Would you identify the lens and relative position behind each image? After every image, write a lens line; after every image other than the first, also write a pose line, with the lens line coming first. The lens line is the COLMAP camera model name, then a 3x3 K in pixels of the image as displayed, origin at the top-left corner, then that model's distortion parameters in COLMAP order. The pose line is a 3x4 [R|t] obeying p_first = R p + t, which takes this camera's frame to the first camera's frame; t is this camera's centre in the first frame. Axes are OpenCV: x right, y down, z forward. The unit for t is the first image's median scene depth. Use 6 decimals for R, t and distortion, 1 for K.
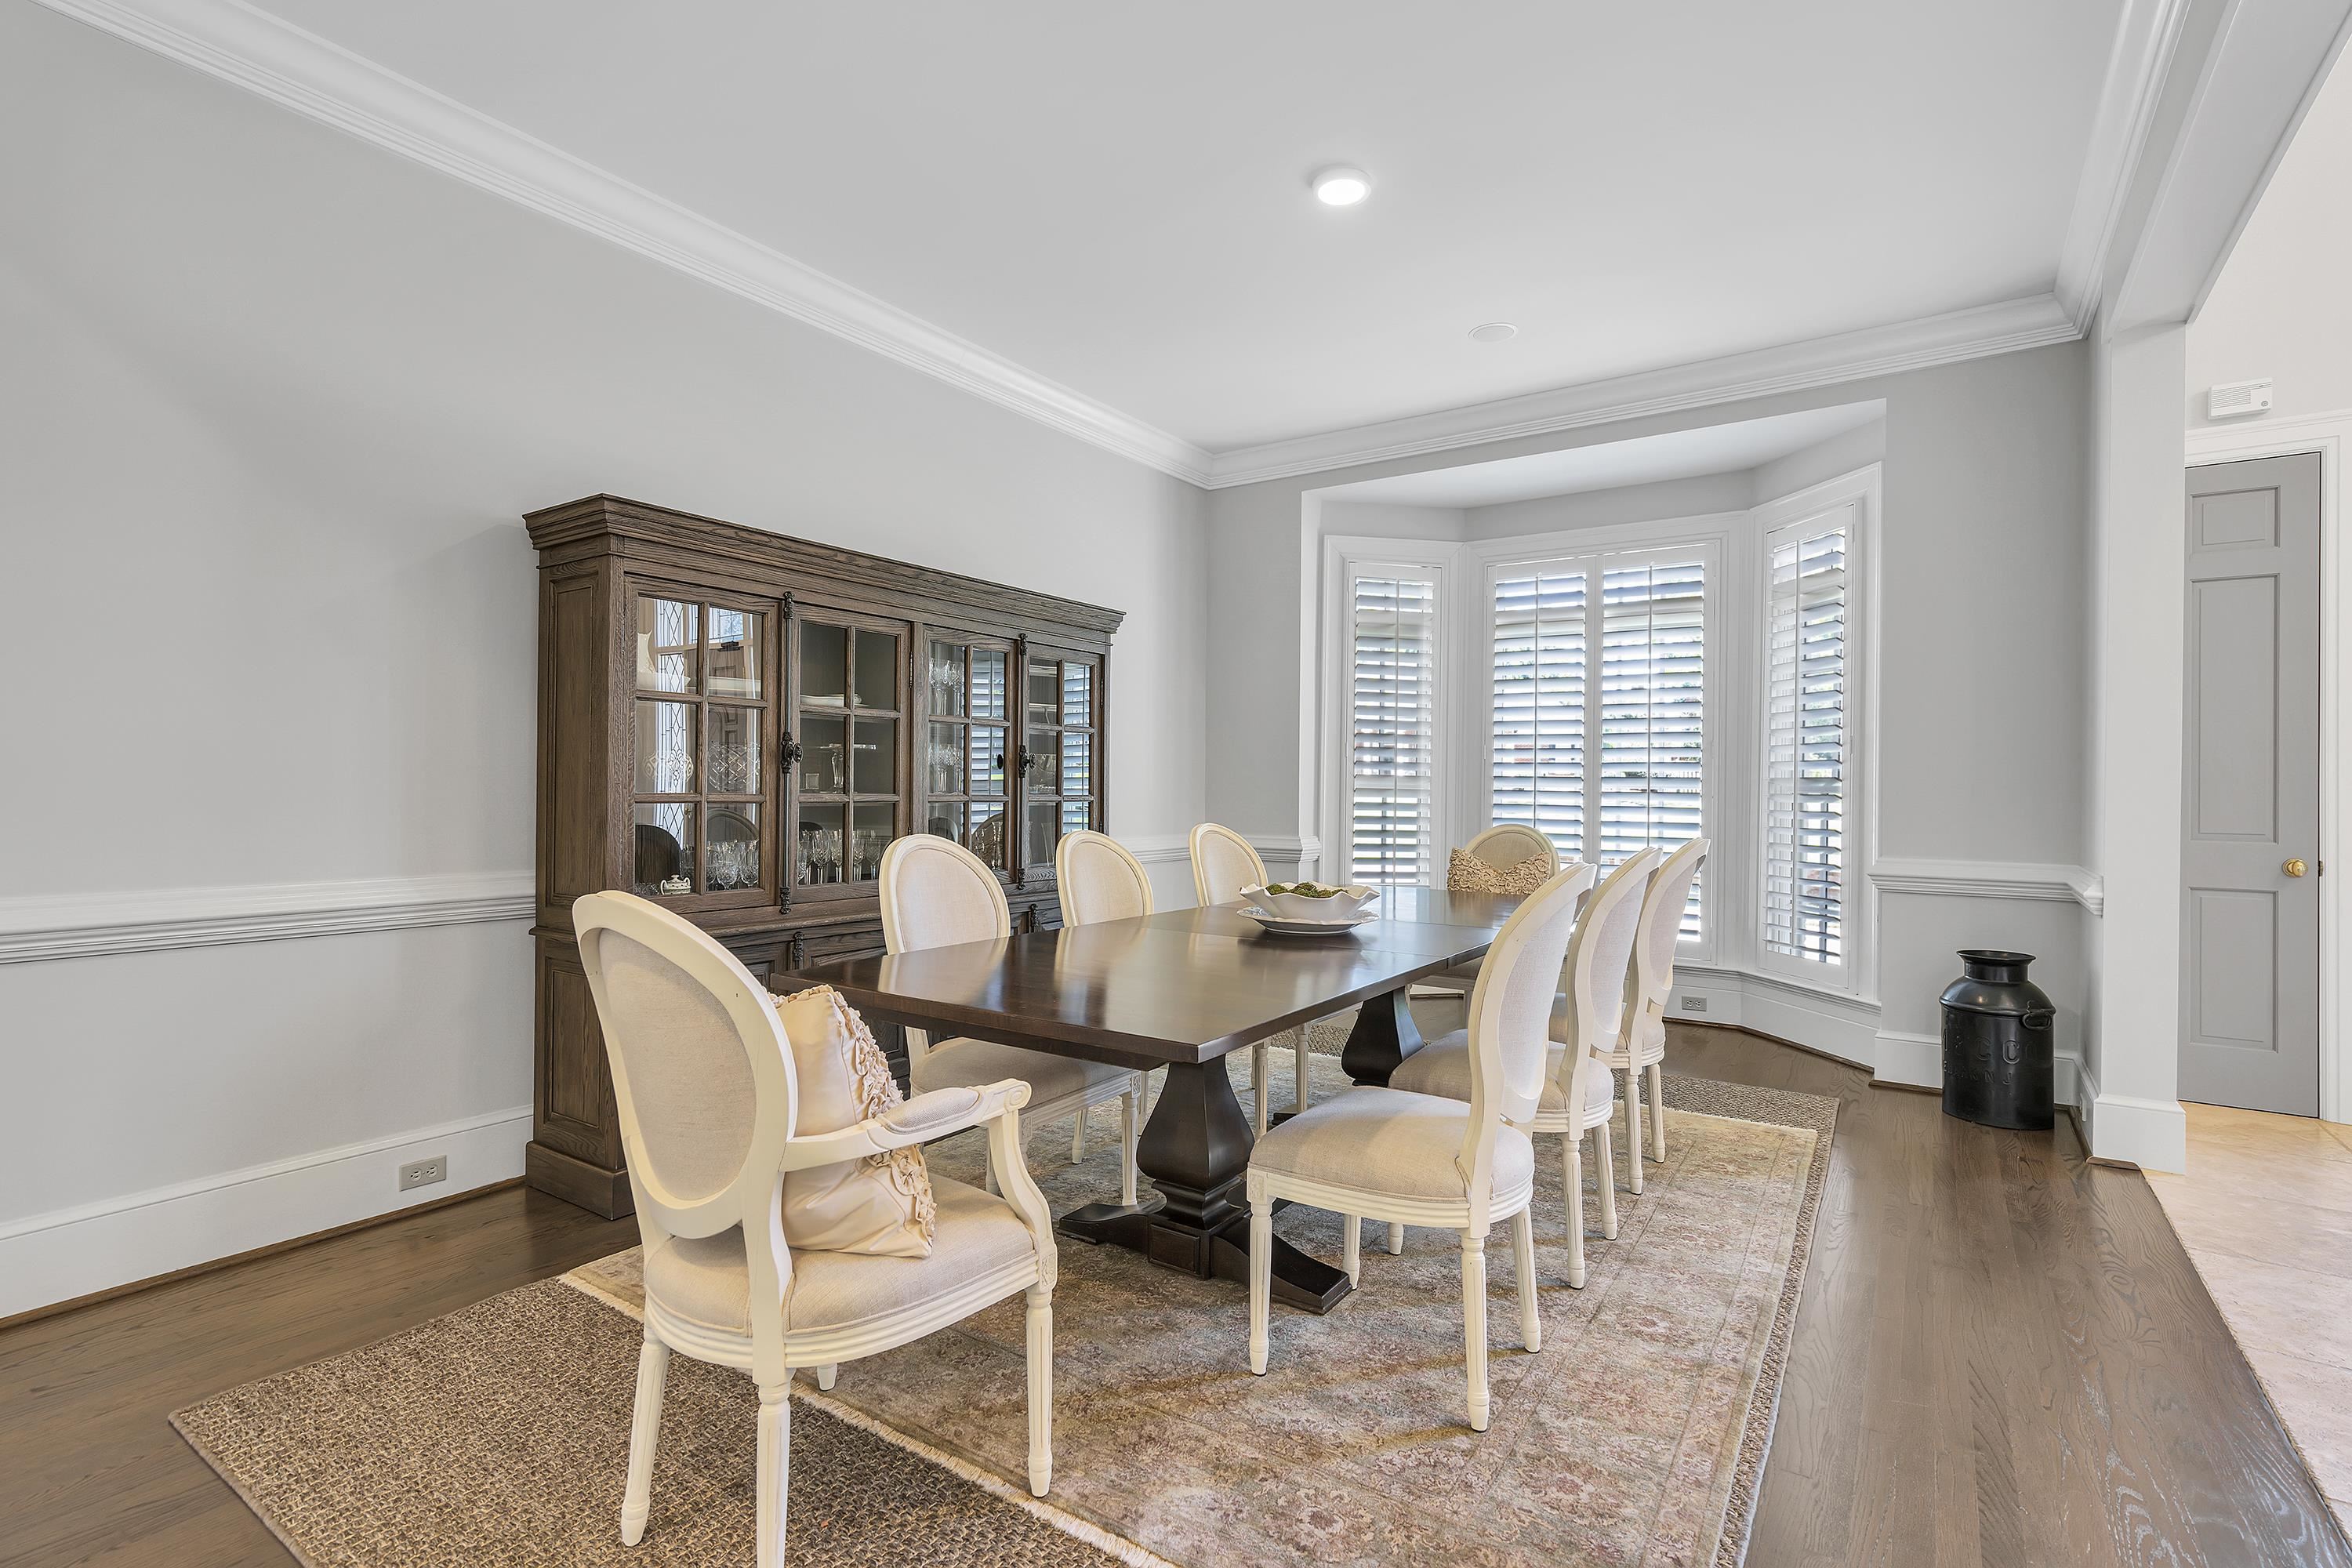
lens RADIAL K [[1099.6, 0, 1176.0], [0, 1099.6, 784.0], [0, 0, 1]] dist [0.001369, -0.000002]
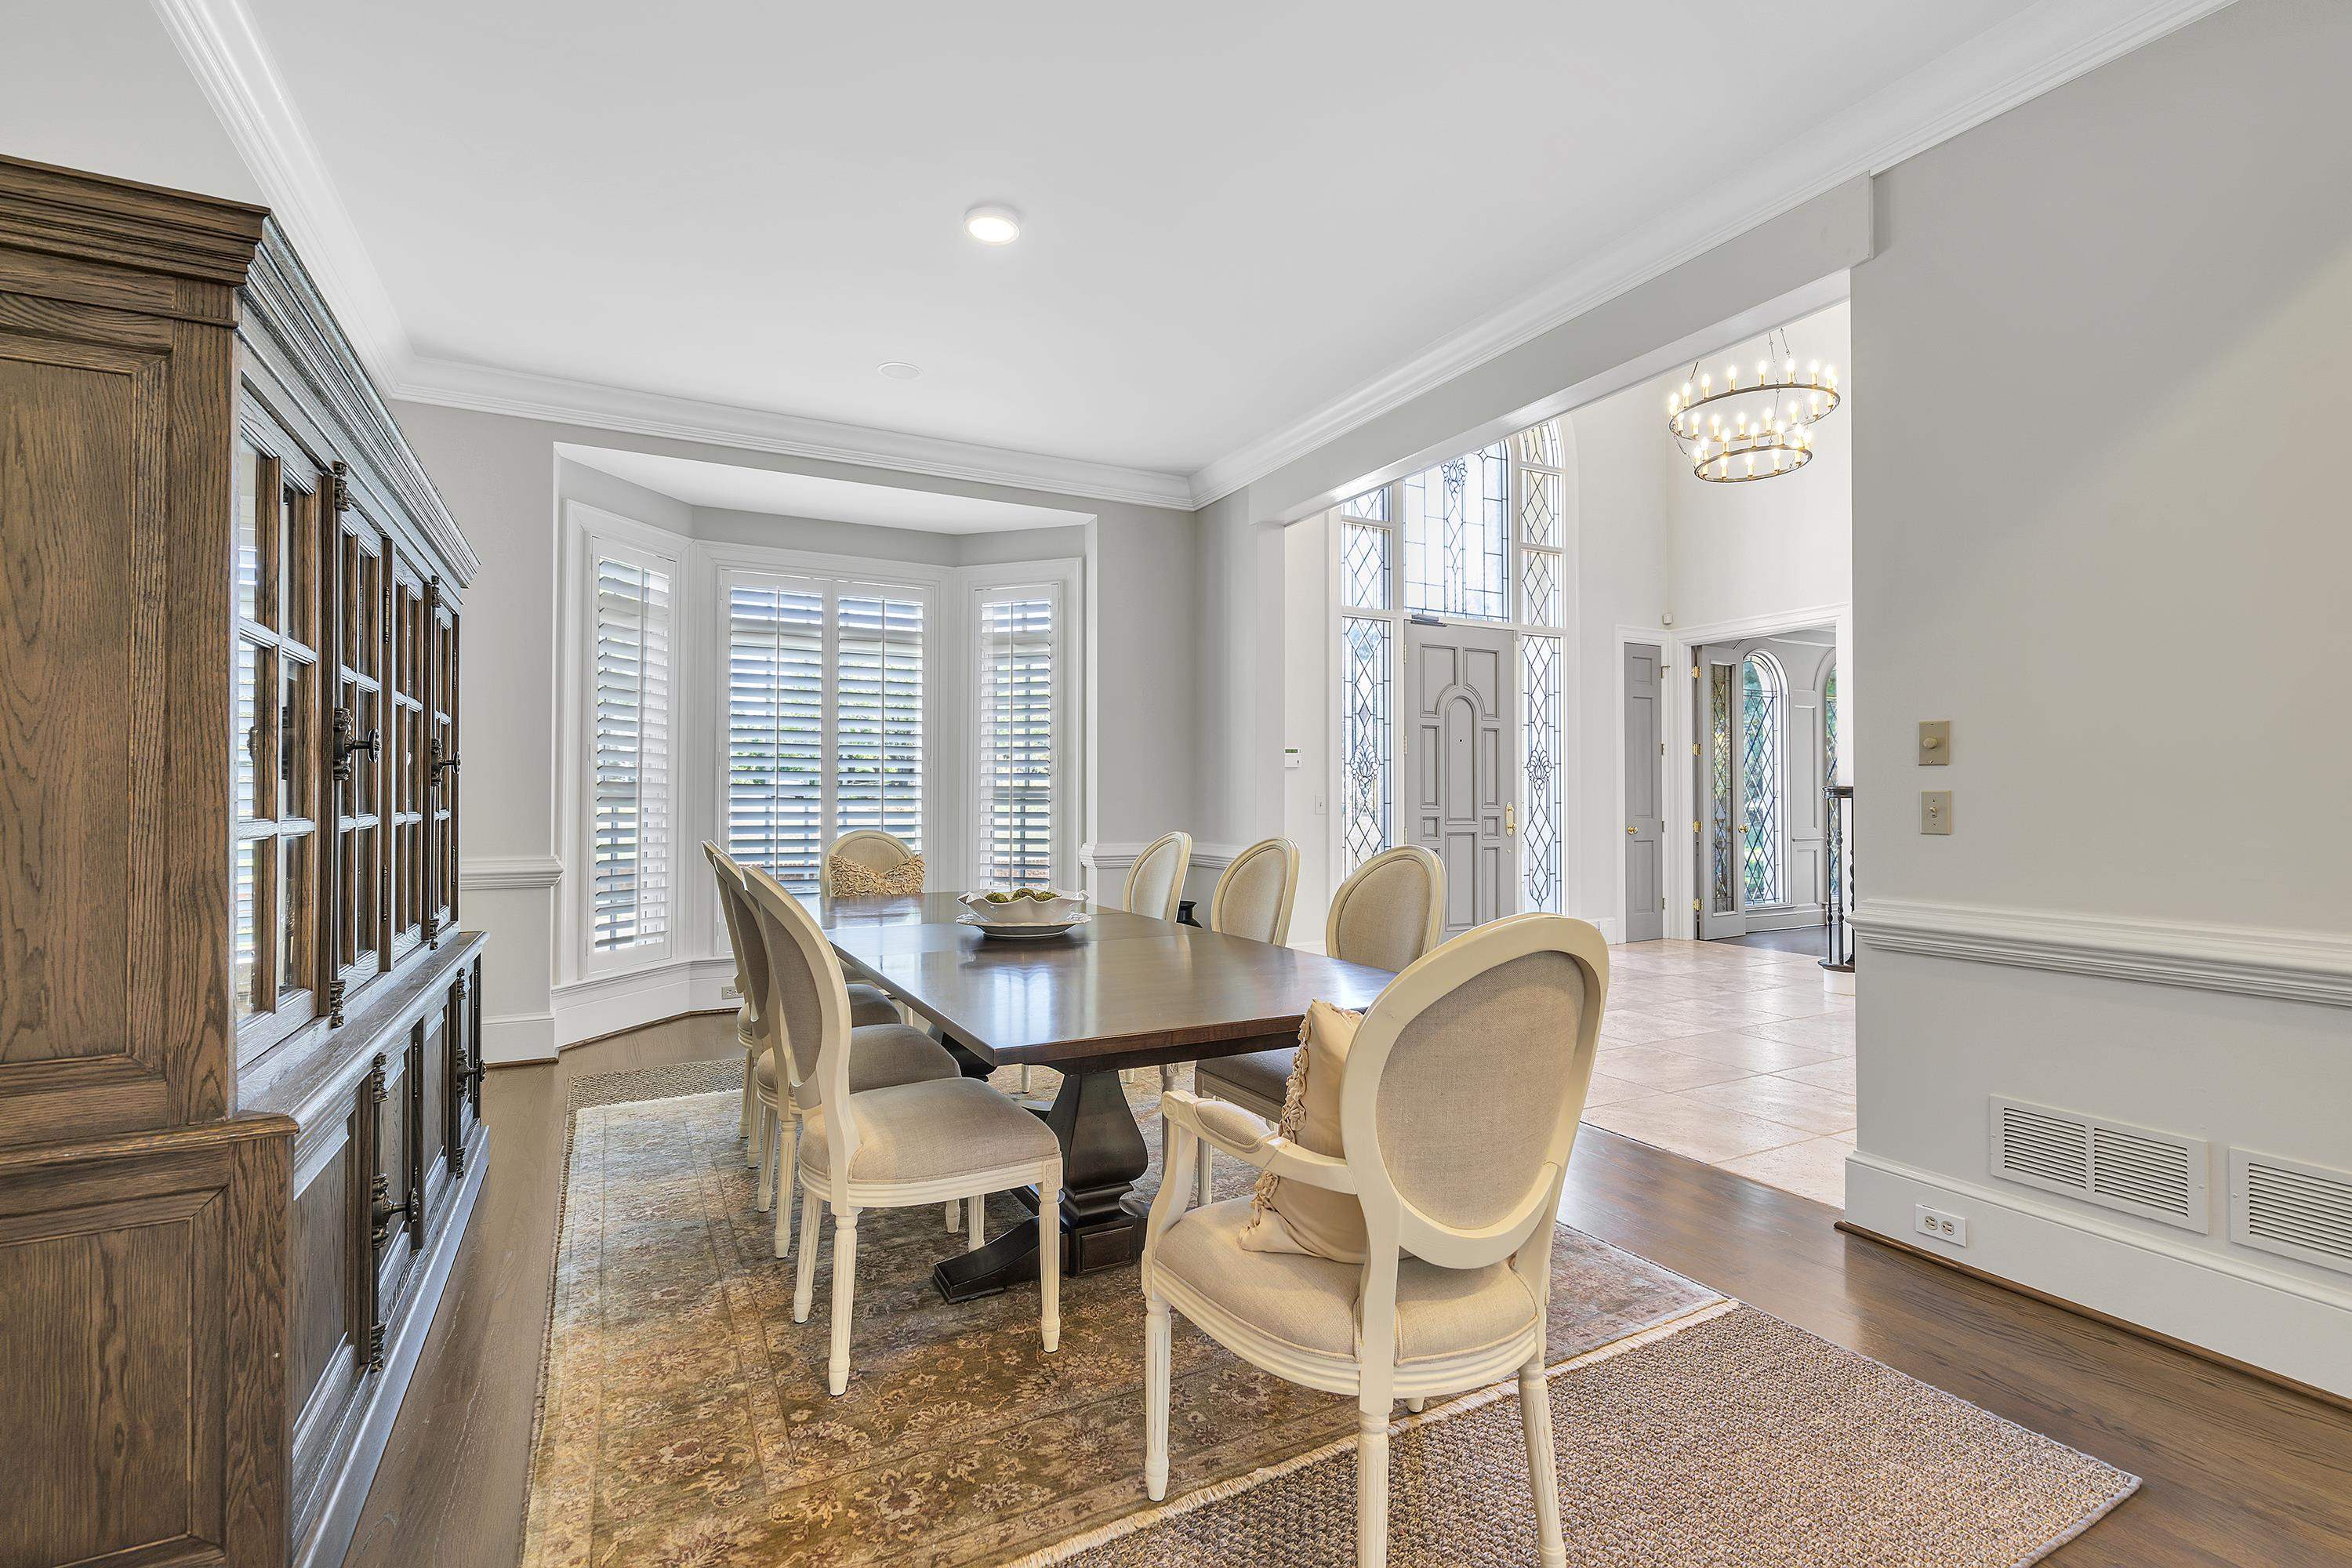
lens RADIAL K [[1057.7, 0, 1176.0], [0, 1057.7, 784.0], [0, 0, 1]] dist [-0.001367, -0.000084]
pose [[0.466312, 0.003412, 0.884614, -0.434269], [-0.000013, 0.999993, -0.003850, -0.003998], [-0.884620, 0.001784, 0.466309, 0.248153]]
